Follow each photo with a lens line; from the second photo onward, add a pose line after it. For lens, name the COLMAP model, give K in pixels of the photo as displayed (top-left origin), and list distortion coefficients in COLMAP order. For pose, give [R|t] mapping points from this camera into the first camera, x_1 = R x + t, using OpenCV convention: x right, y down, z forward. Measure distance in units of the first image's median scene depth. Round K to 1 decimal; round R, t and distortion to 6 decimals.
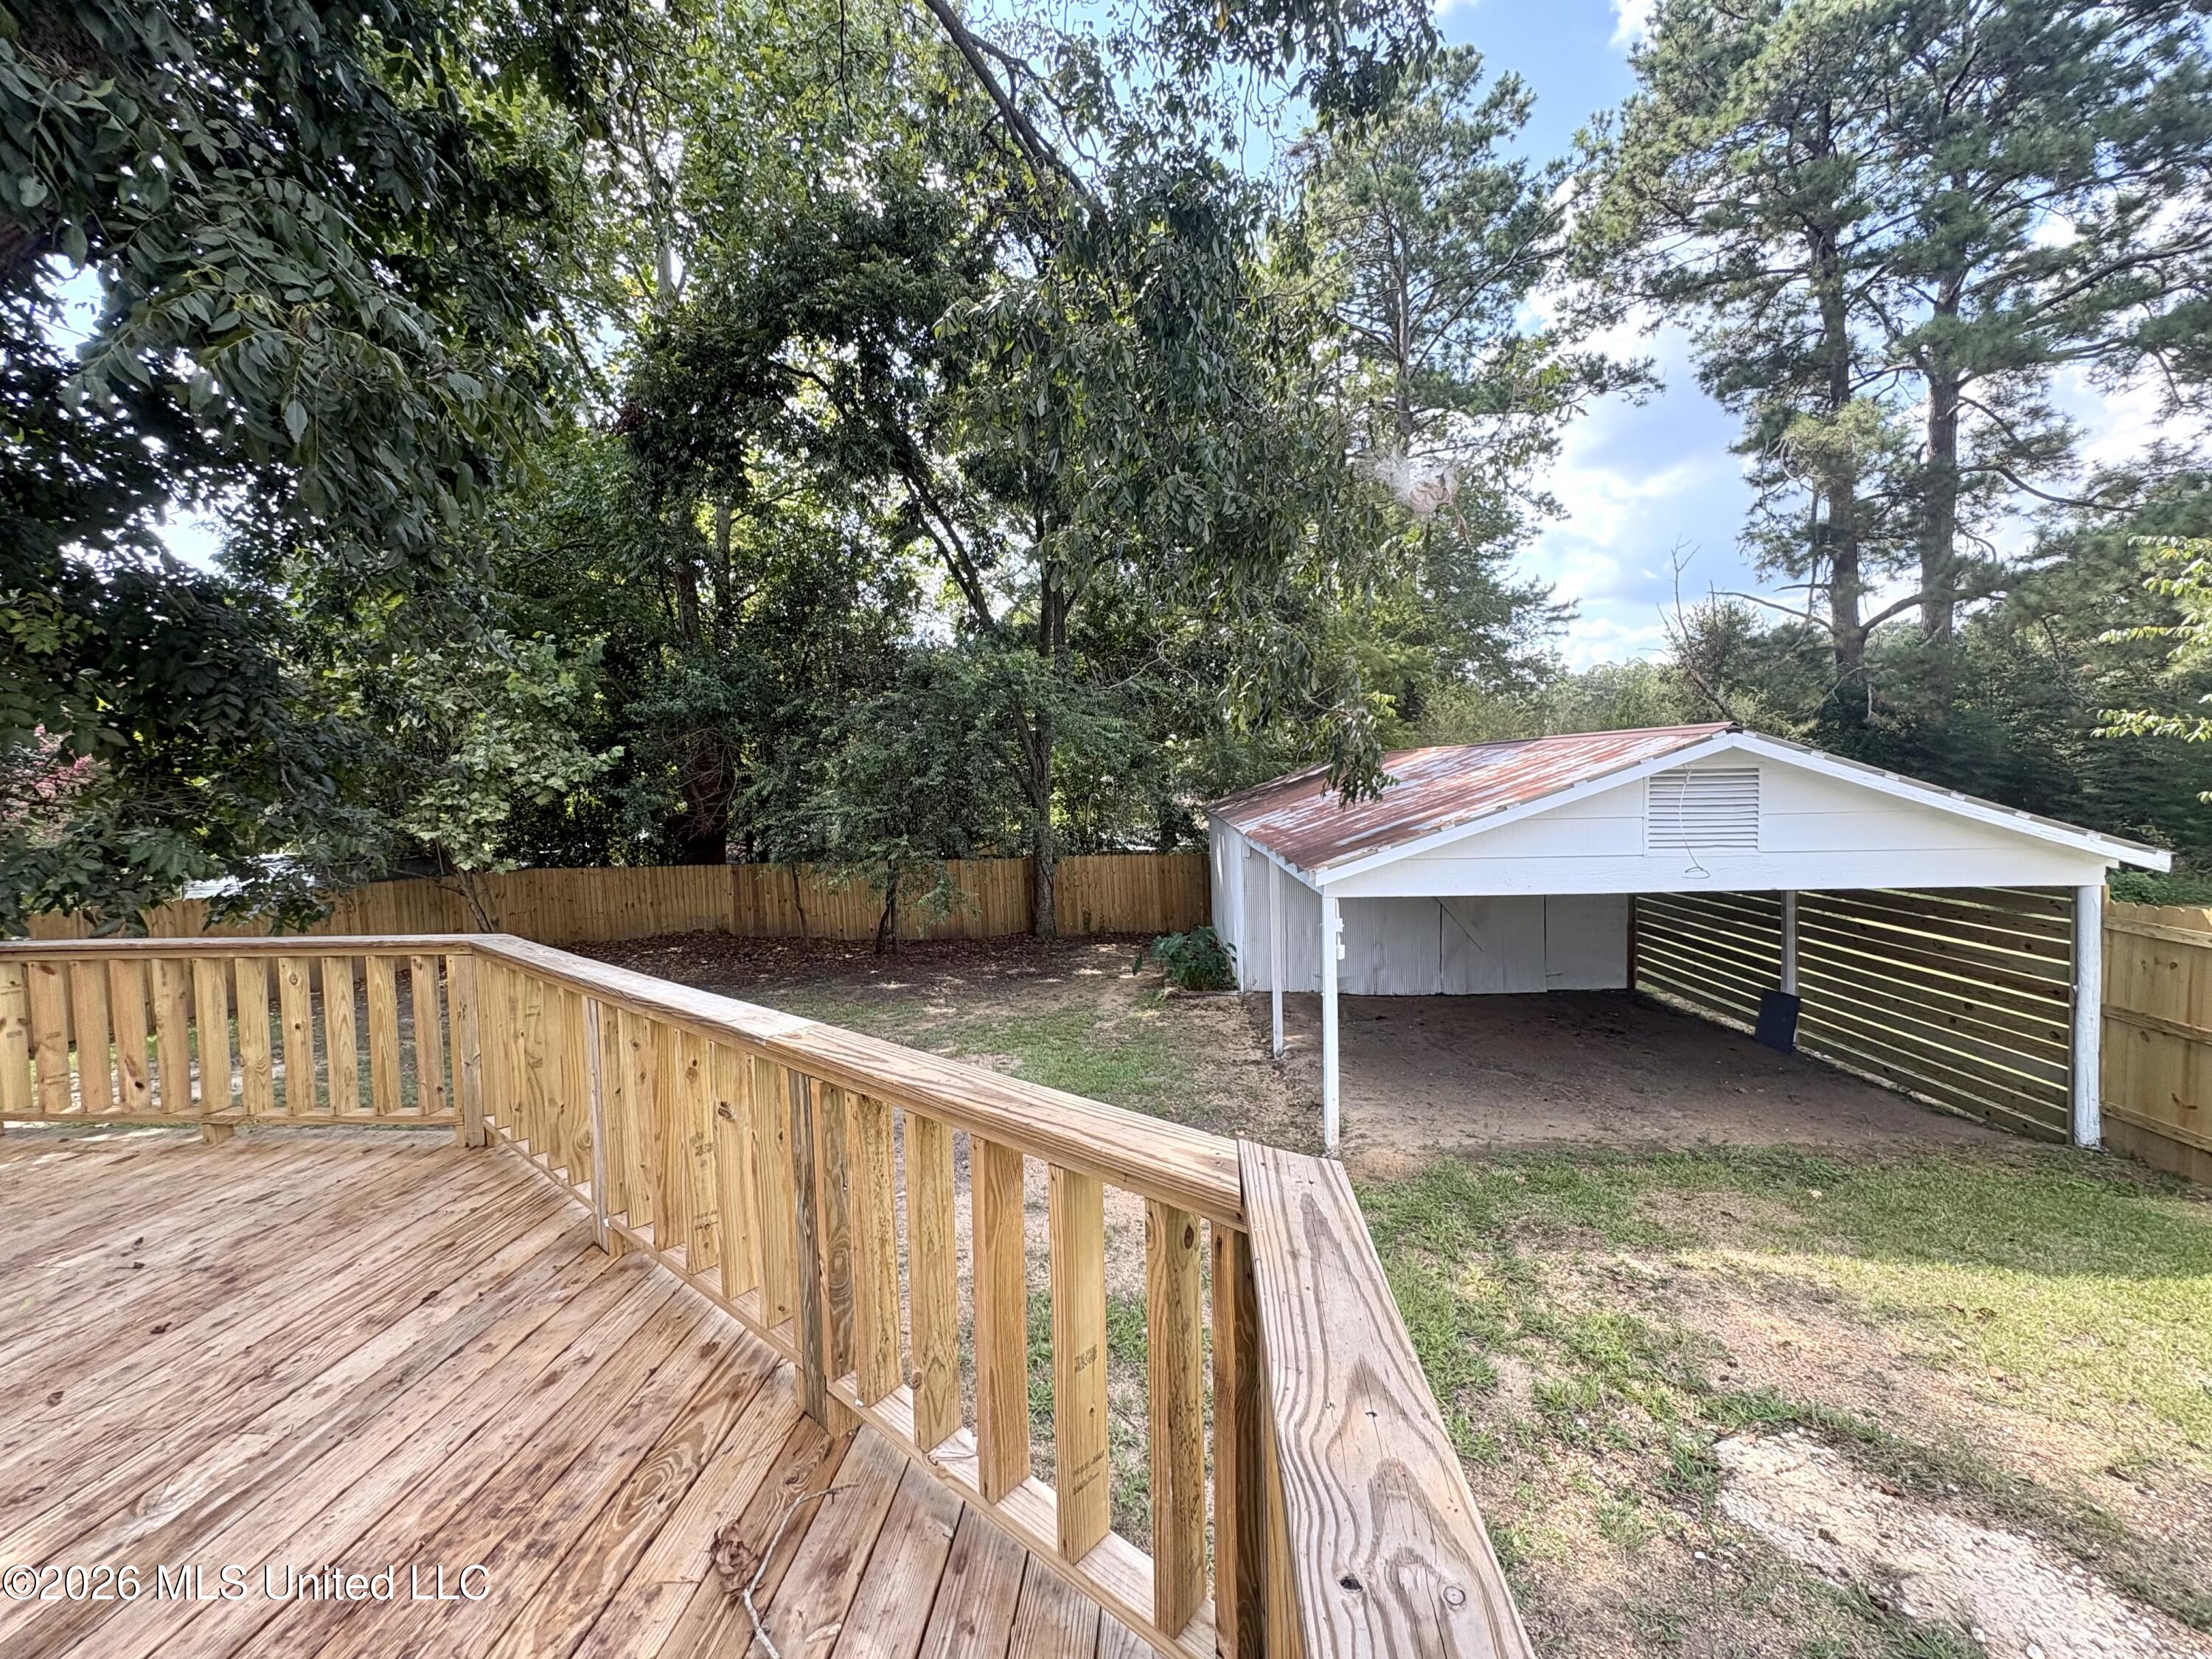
lens RADIAL K [[893.0, 0, 1113.8], [0, 893.0, 829.0], [0, 0, 1]] dist [-0.000773, 0.000320]
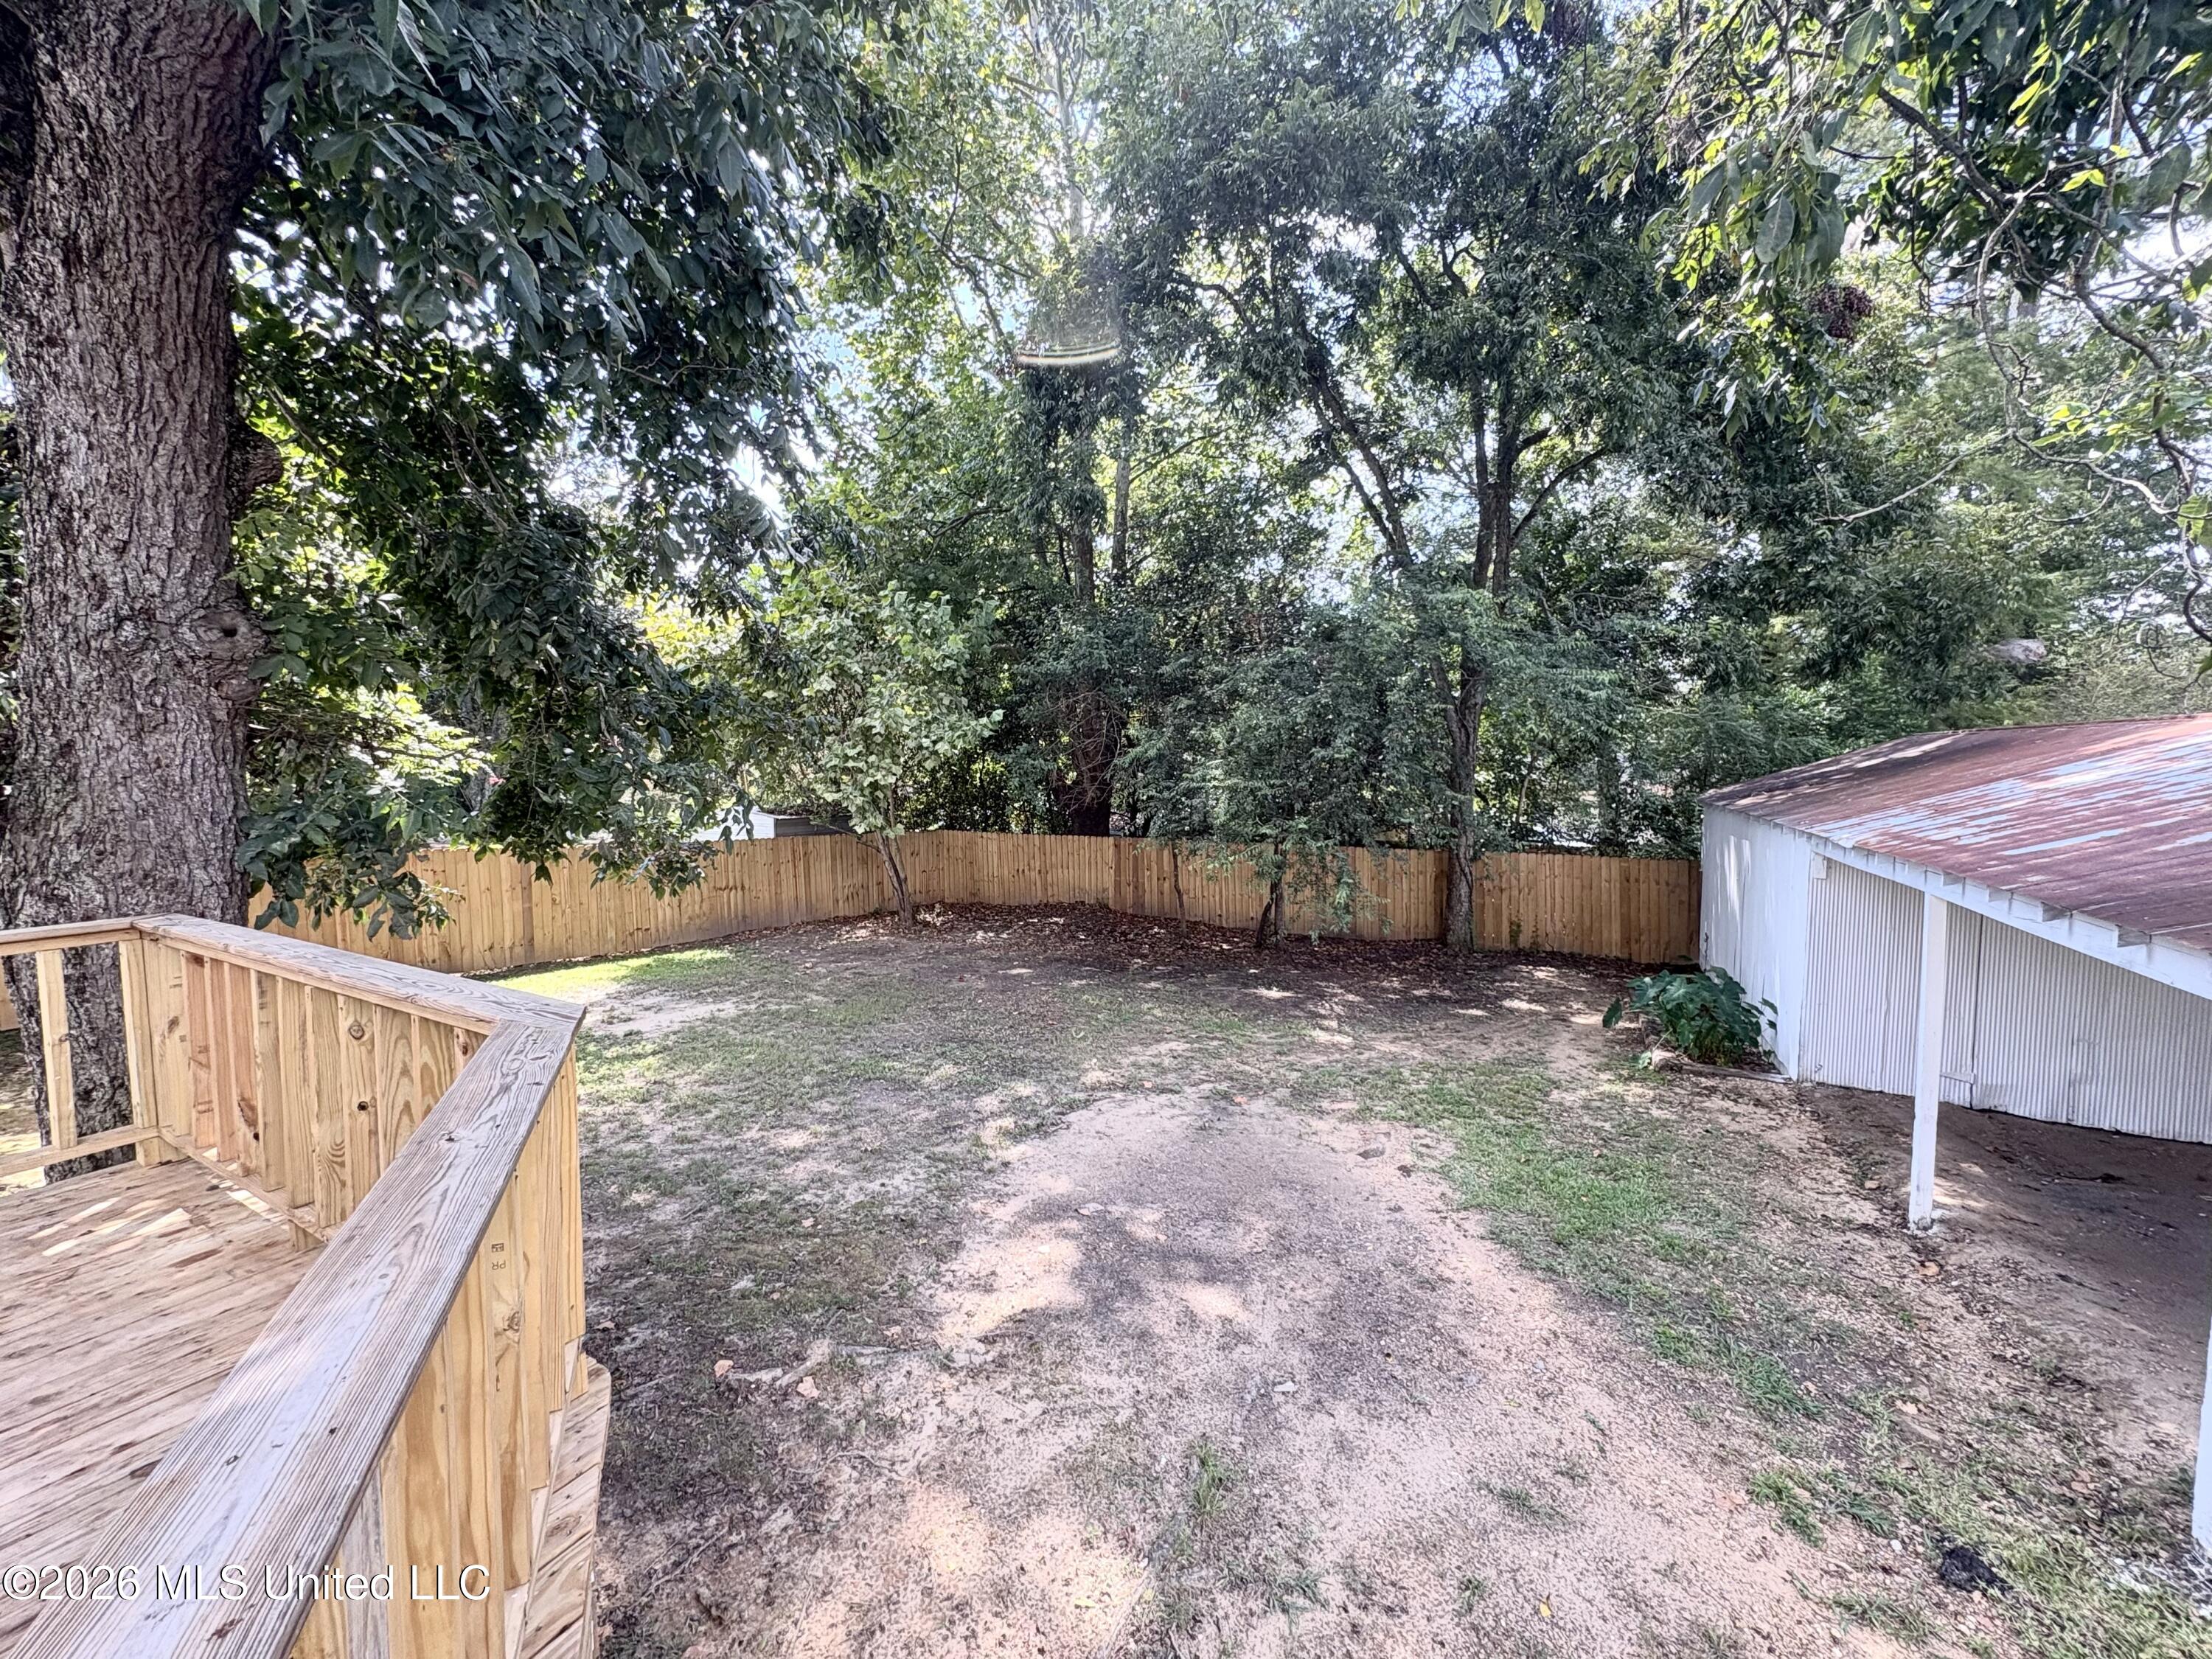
lens RADIAL K [[893.0, 0, 1104.4], [0, 893.0, 829.8], [0, 0, 1]] dist [-0.000773, 0.000320]
pose [[0.907650, 0.054806, -0.416134, -0.086025], [-0.043906, 0.998397, 0.035726, -0.006766], [0.417425, -0.014156, 0.908601, 0.283370]]
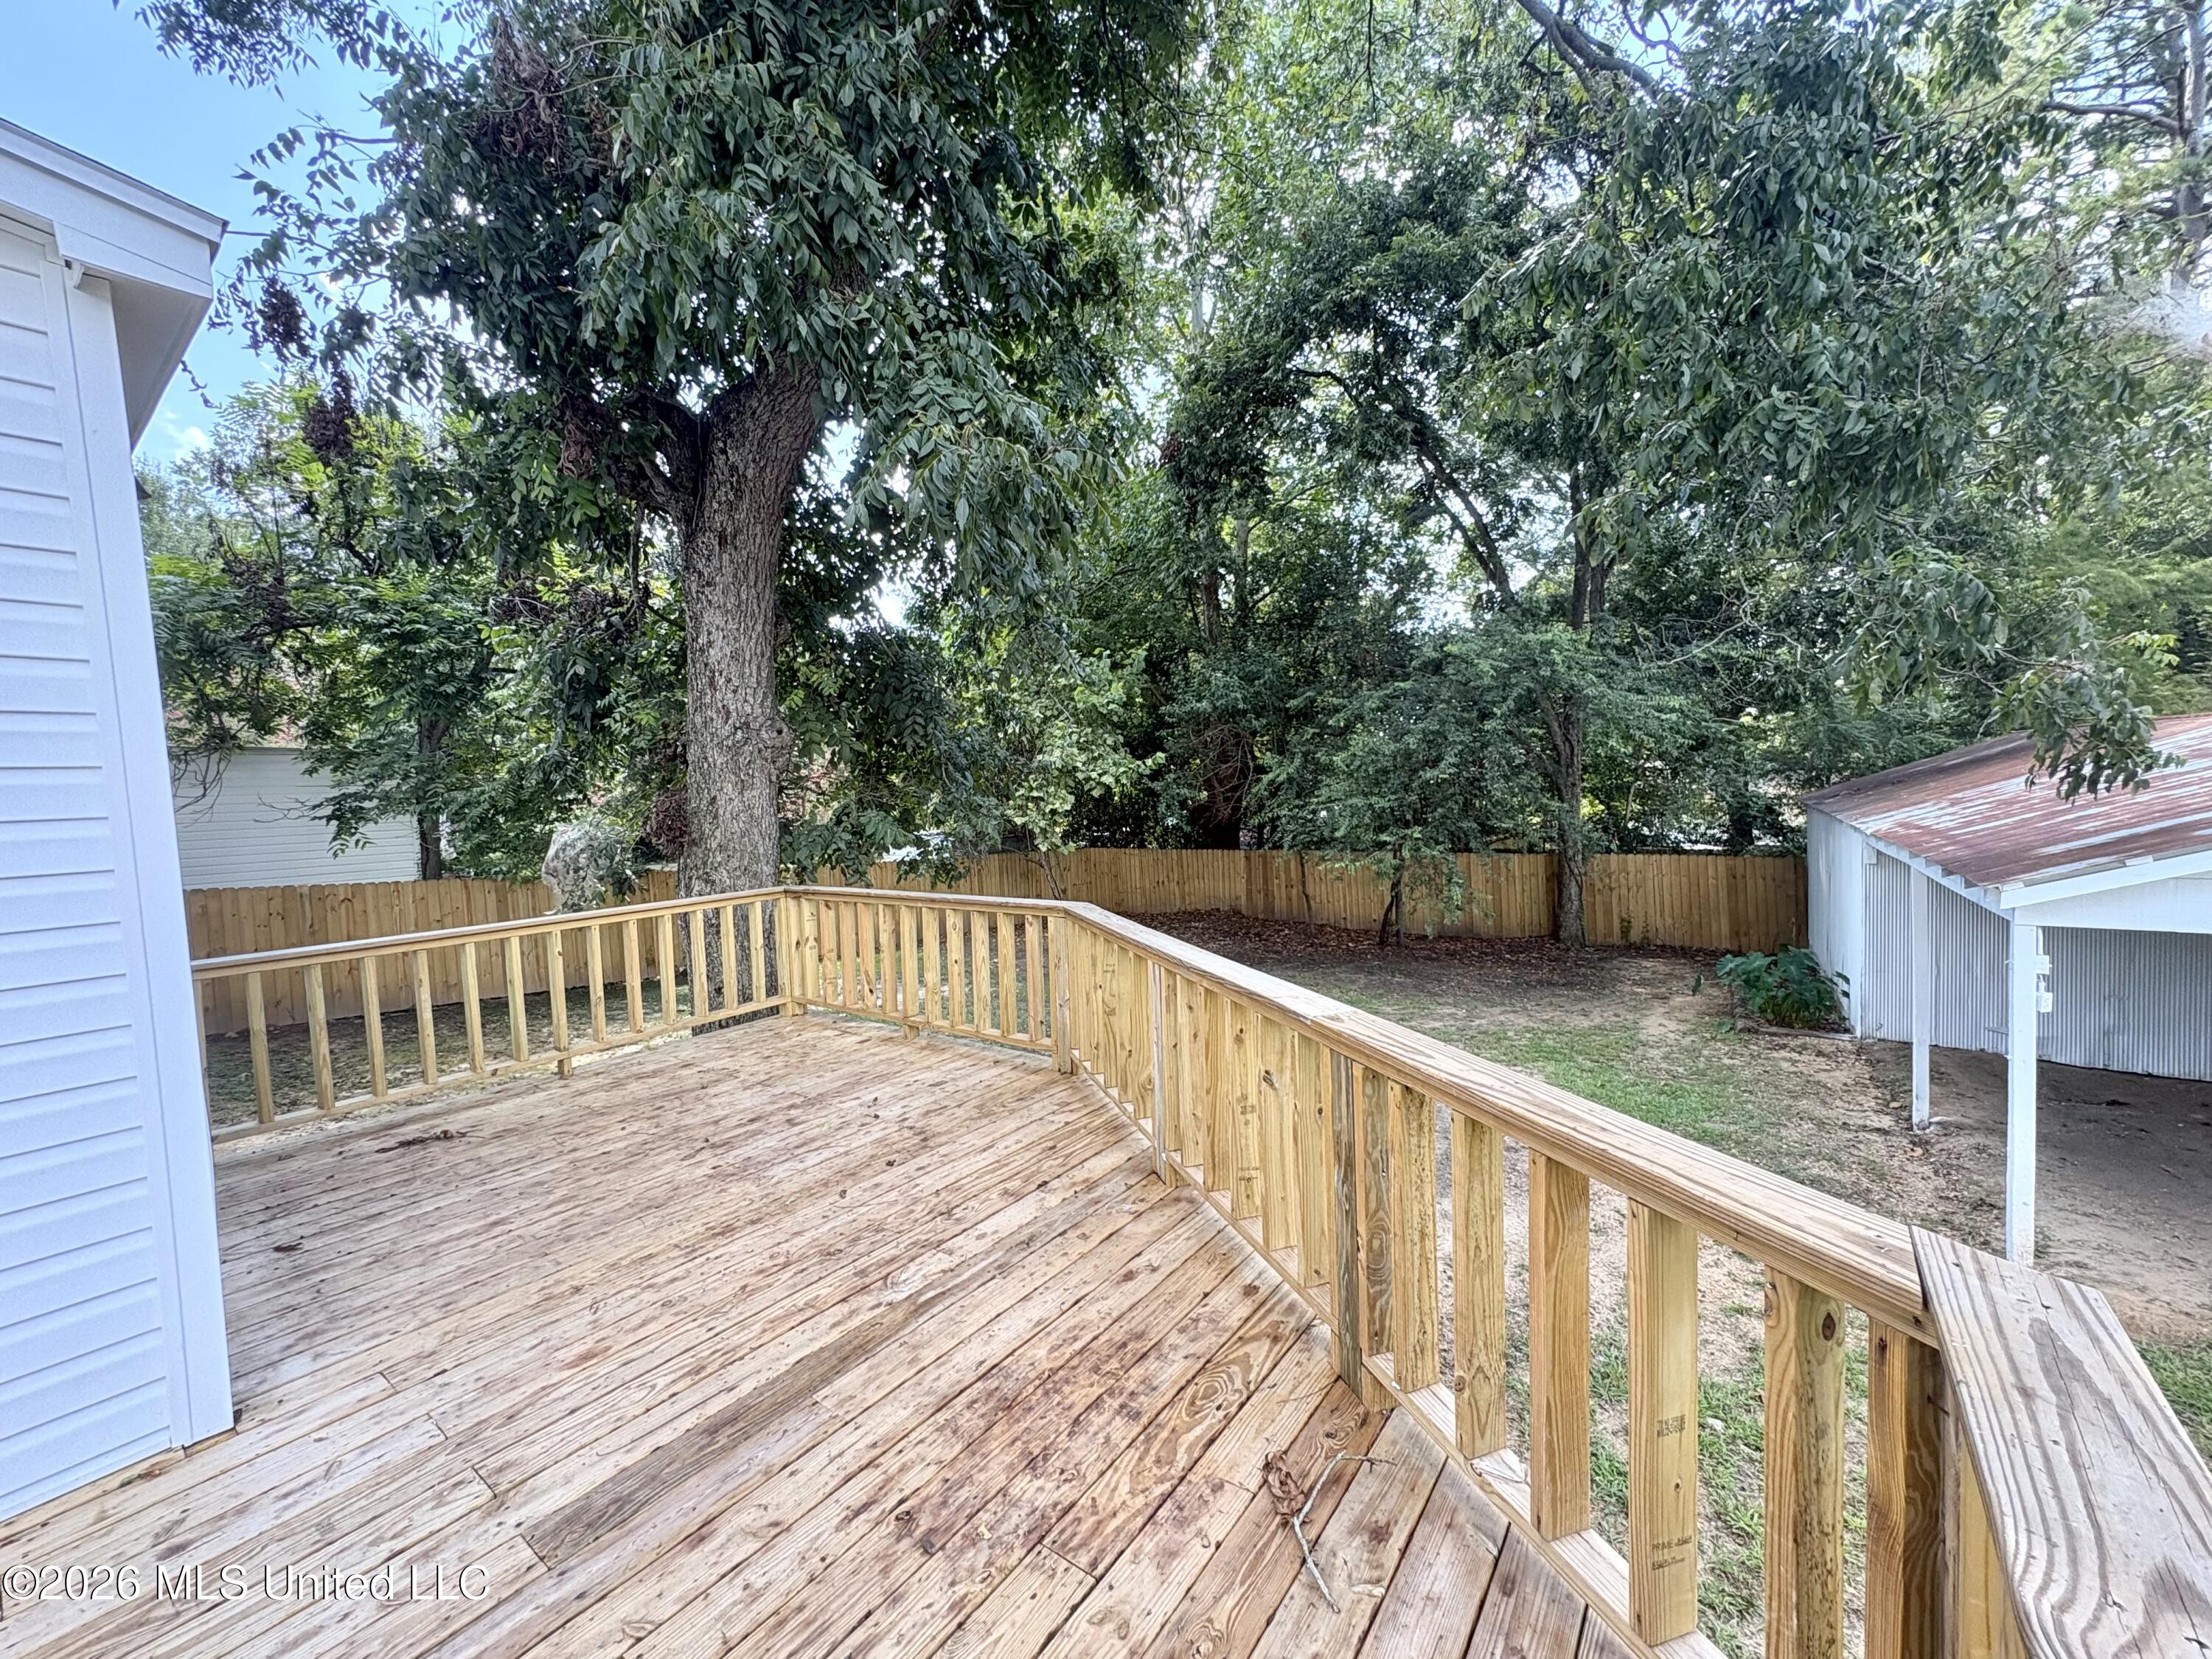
lens RADIAL K [[893.0, 0, 1100.7], [0, 893.0, 828.2], [0, 0, 1]] dist [-0.000773, 0.000320]
pose [[0.847244, 0.021577, -0.530766, -0.009601], [-0.015612, 0.999755, 0.015722, -0.001621], [0.530975, -0.005034, 0.847372, -0.010056]]
